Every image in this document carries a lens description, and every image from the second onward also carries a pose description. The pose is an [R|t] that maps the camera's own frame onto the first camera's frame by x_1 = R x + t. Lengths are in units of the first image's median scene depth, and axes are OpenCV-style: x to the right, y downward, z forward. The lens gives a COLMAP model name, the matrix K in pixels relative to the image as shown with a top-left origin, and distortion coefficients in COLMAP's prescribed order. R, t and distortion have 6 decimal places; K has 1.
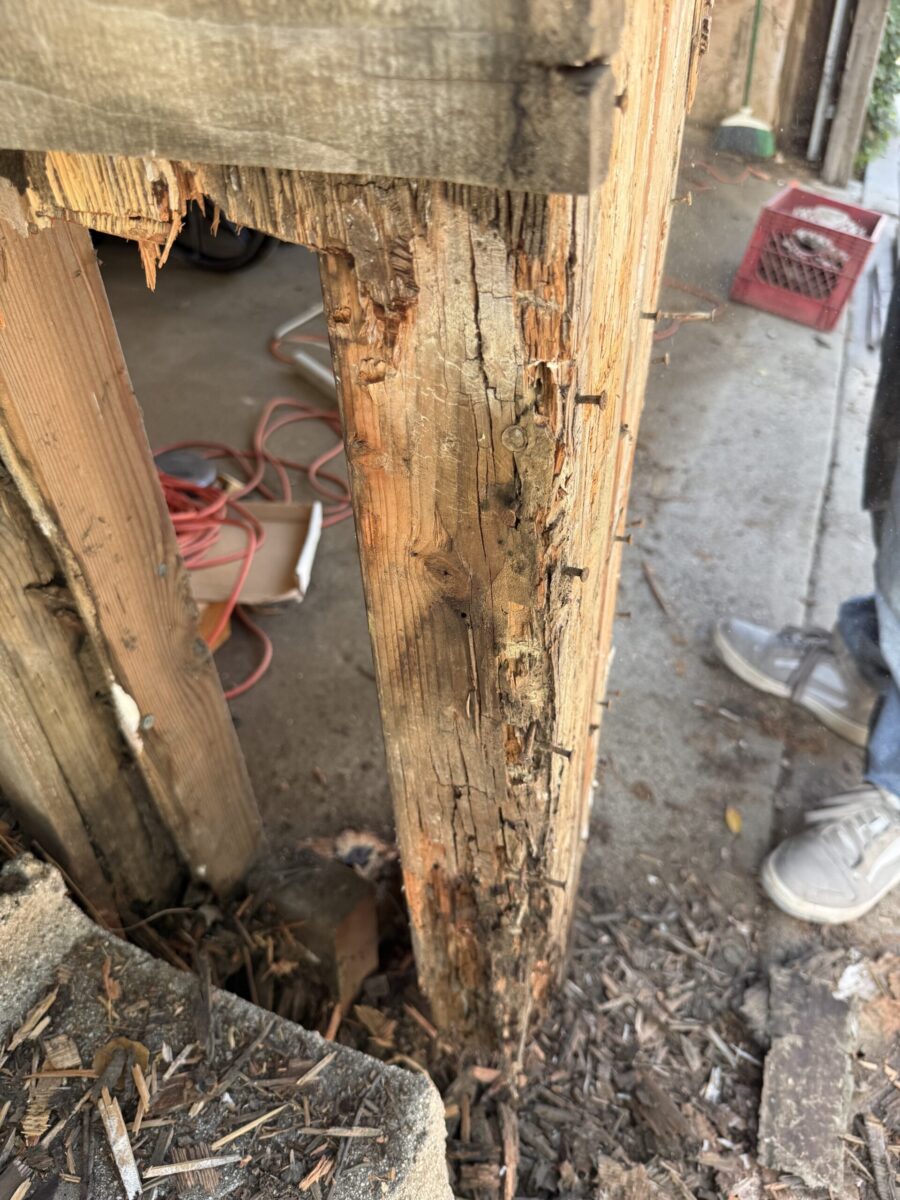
lens RADIAL K [[925.8, 0, 450.8], [0, 925.8, 620.7], [0, 0, 1]] dist [0.010422, 0.005119]
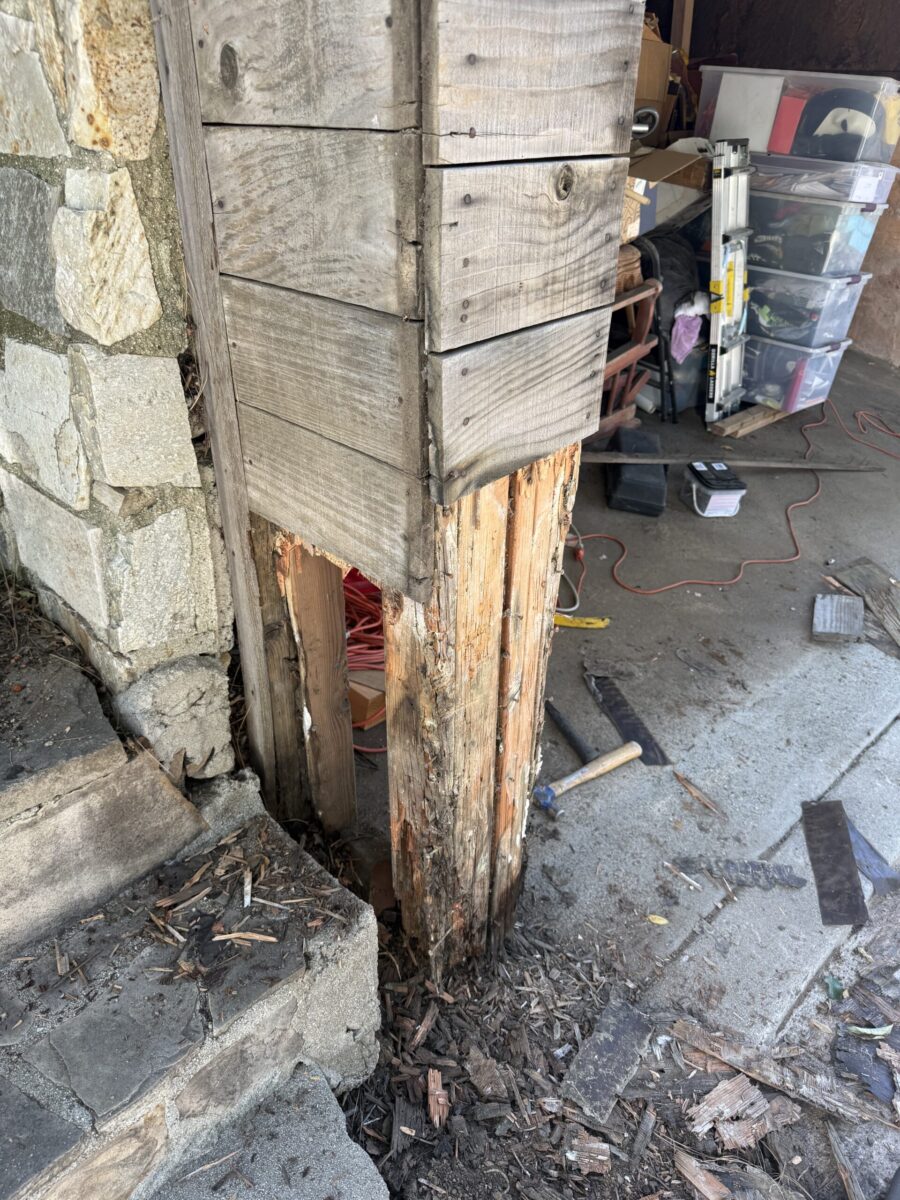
lens RADIAL K [[849.5, 0, 455.1], [0, 849.5, 607.1], [0, 0, 1]] dist [0.142902, -0.241766]
pose [[0.936323, 0.229696, -0.265592, 0.531857], [-0.273065, 0.951830, -0.139480, 0.026771], [0.220760, 0.203122, 0.953943, -1.078618]]
